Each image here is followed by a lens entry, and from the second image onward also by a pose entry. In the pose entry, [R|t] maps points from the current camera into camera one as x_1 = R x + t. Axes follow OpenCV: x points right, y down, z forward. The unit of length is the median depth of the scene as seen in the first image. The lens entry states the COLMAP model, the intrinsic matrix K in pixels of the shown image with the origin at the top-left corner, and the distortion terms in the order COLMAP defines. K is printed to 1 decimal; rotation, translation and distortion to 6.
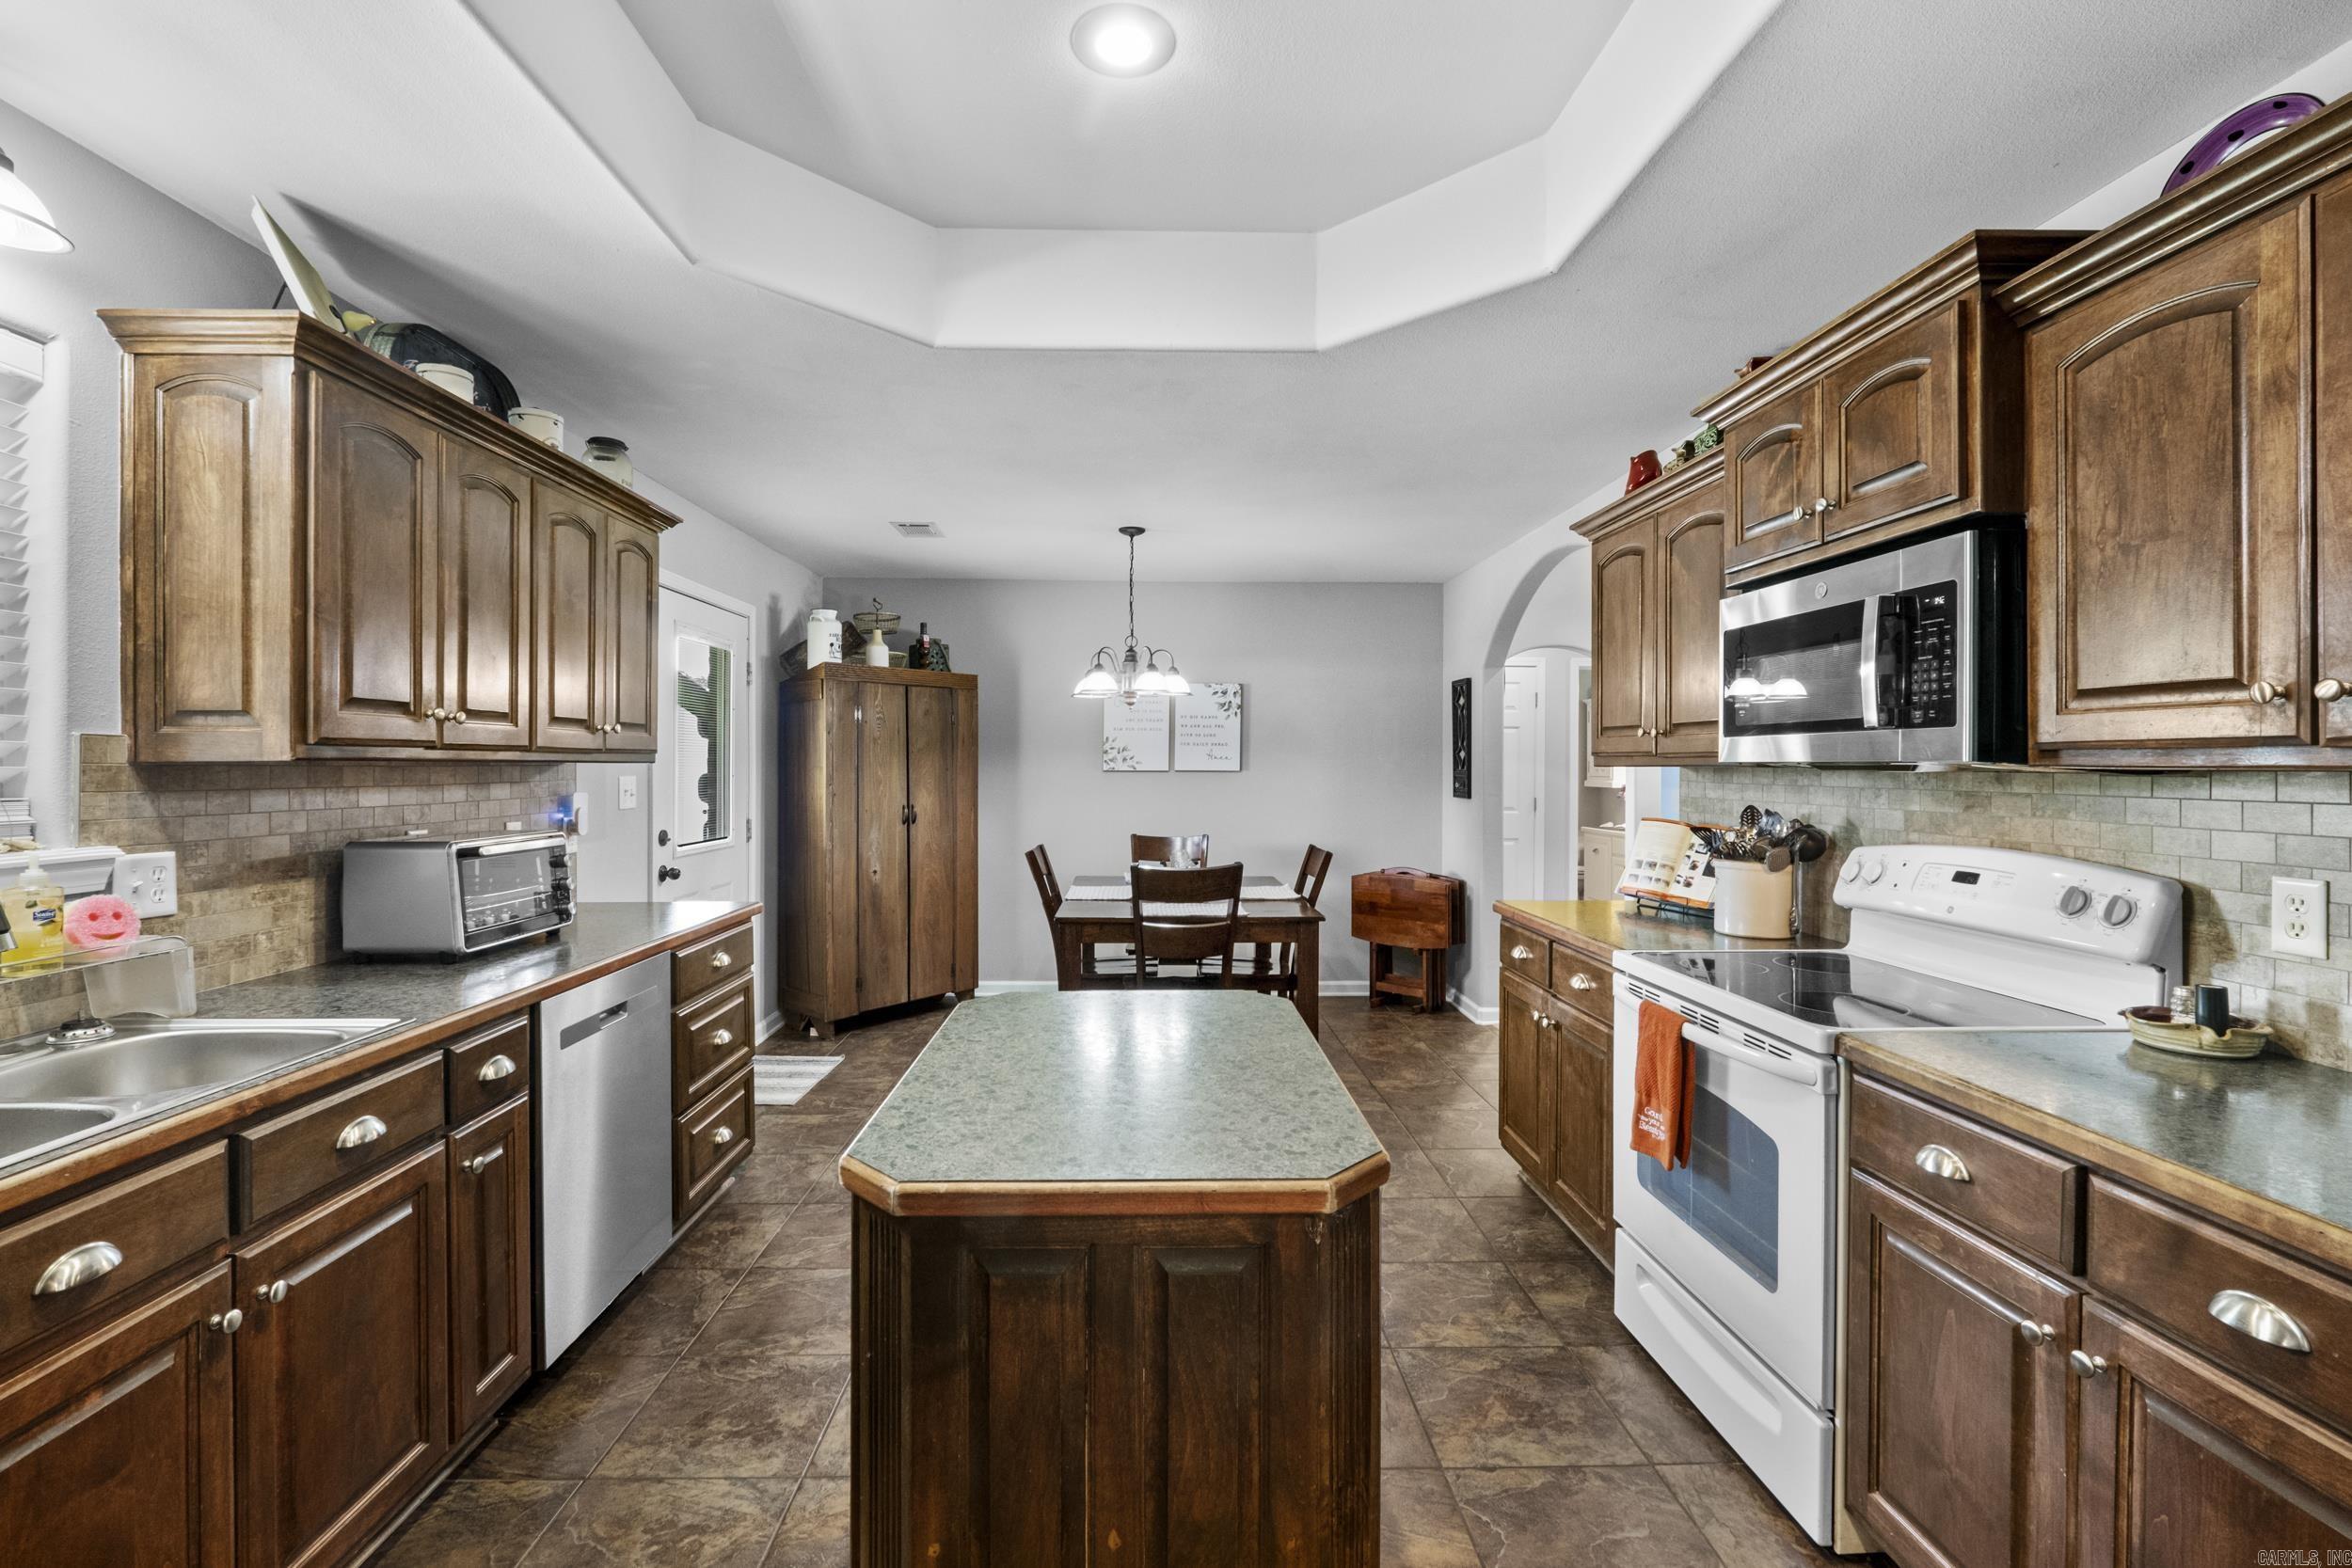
lens RADIAL K [[1045.9, 0, 1163.2], [0, 1045.9, 763.8], [0, 0, 1]] dist [-0.004402, -0.000156]
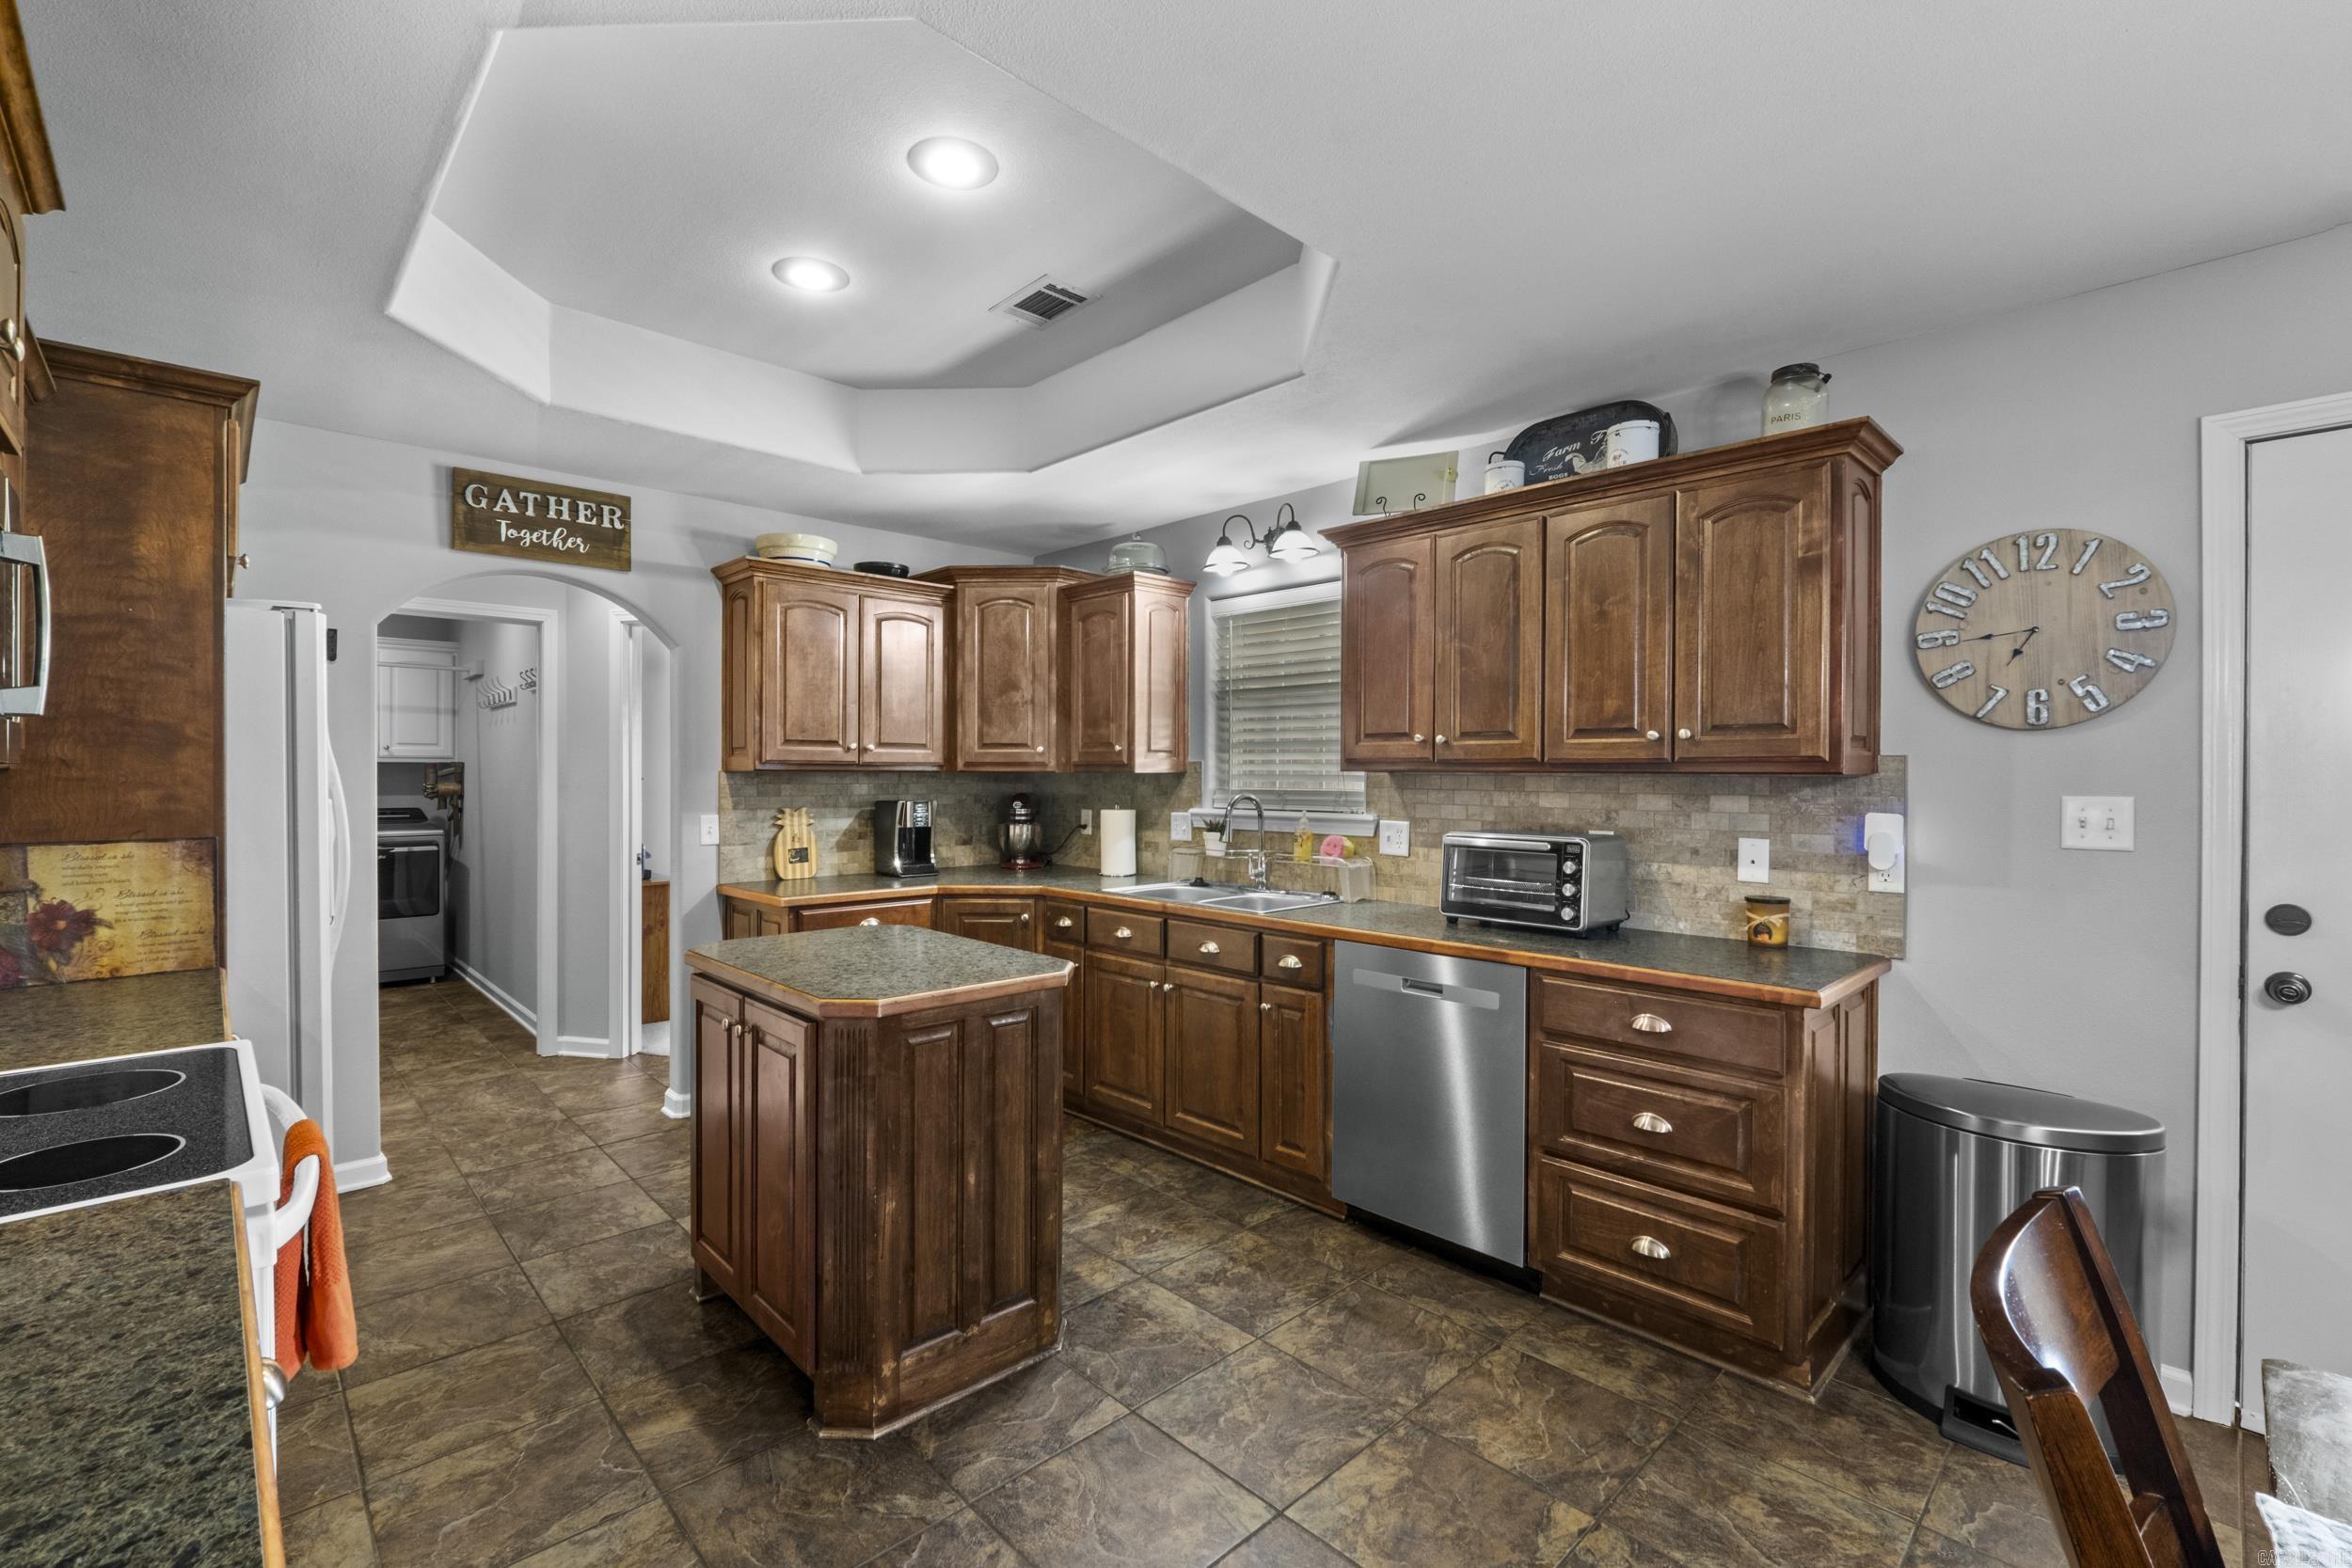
lens RADIAL K [[1020.4, 0, 1156.3], [0, 1020.4, 776.0], [0, 0, 1]] dist [-0.005113, -0.000523]
pose [[-0.743653, -0.002097, -0.668563, 0.224339], [-0.004798, 0.999986, 0.002201, 0.000815], [0.668549, 0.004844, -0.743652, 0.807271]]
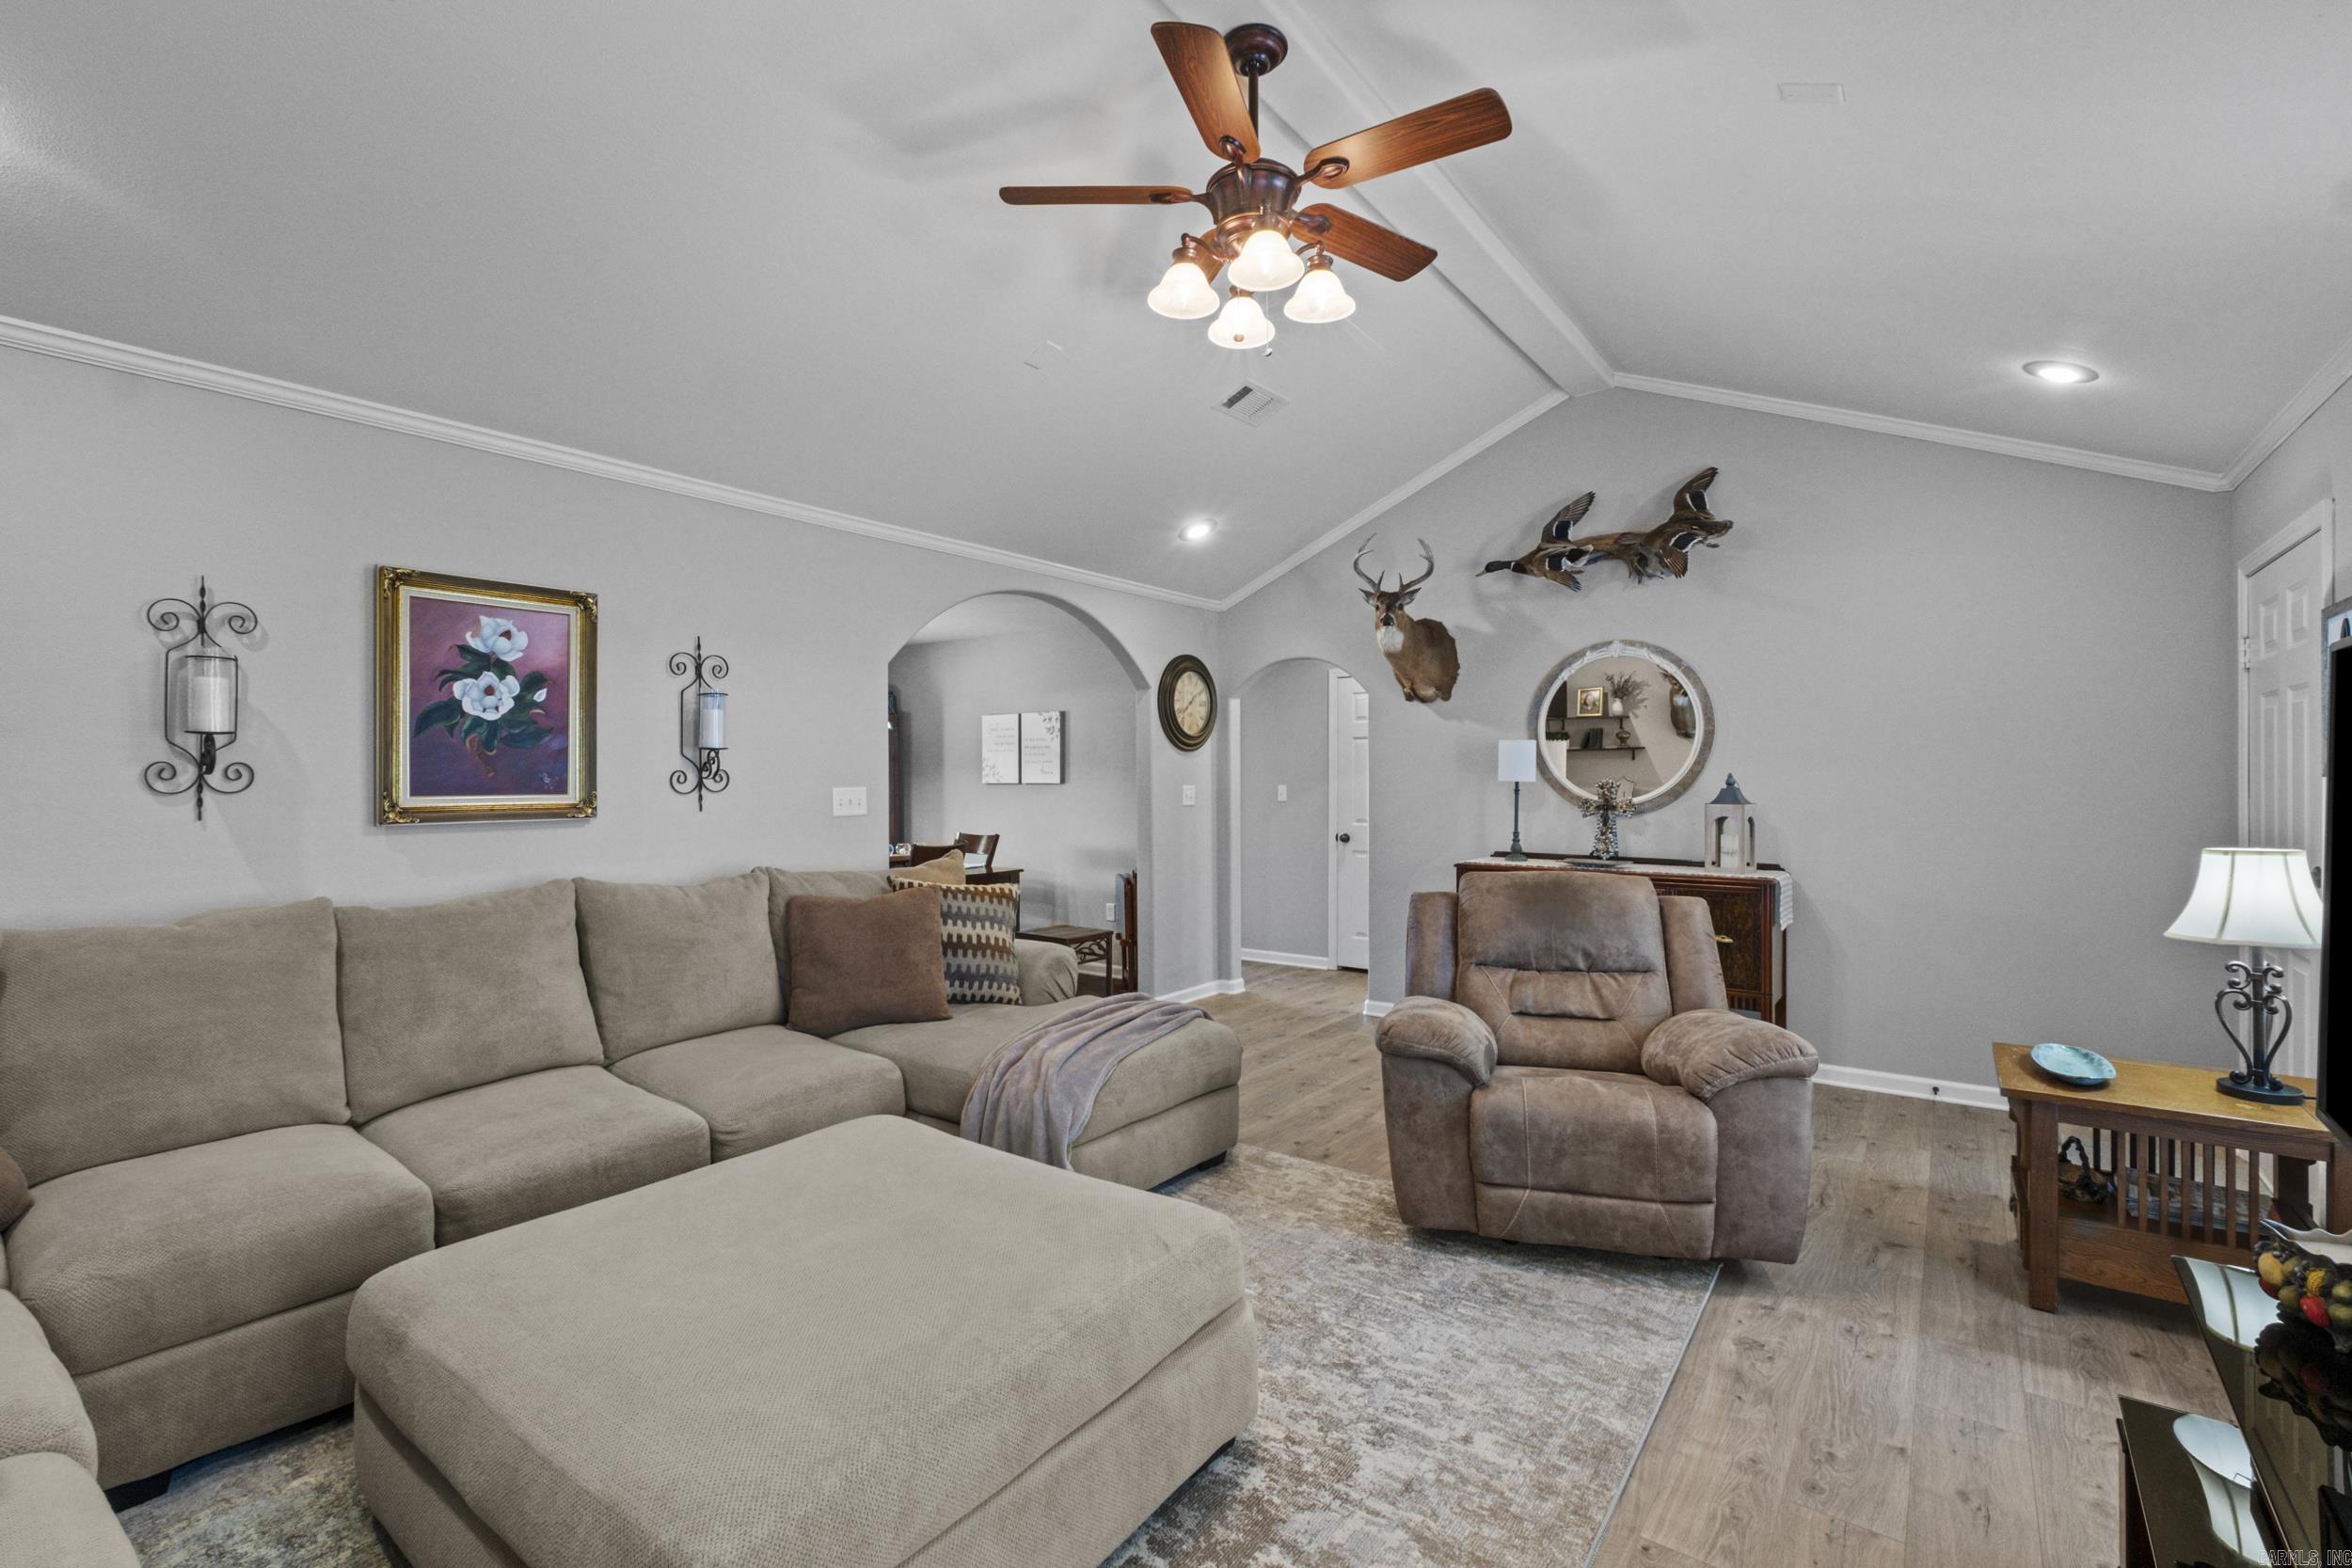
lens RADIAL K [[1037.9, 0, 1164.4], [0, 1037.9, 780.5], [0, 0, 1]] dist [0.000648, 0.000444]
pose [[0.777257, -0.004401, -0.629167, 1.115132], [0.006347, 0.999979, 0.000846, 0.004007], [0.629151, -0.004651, 0.777269, 0.168526]]
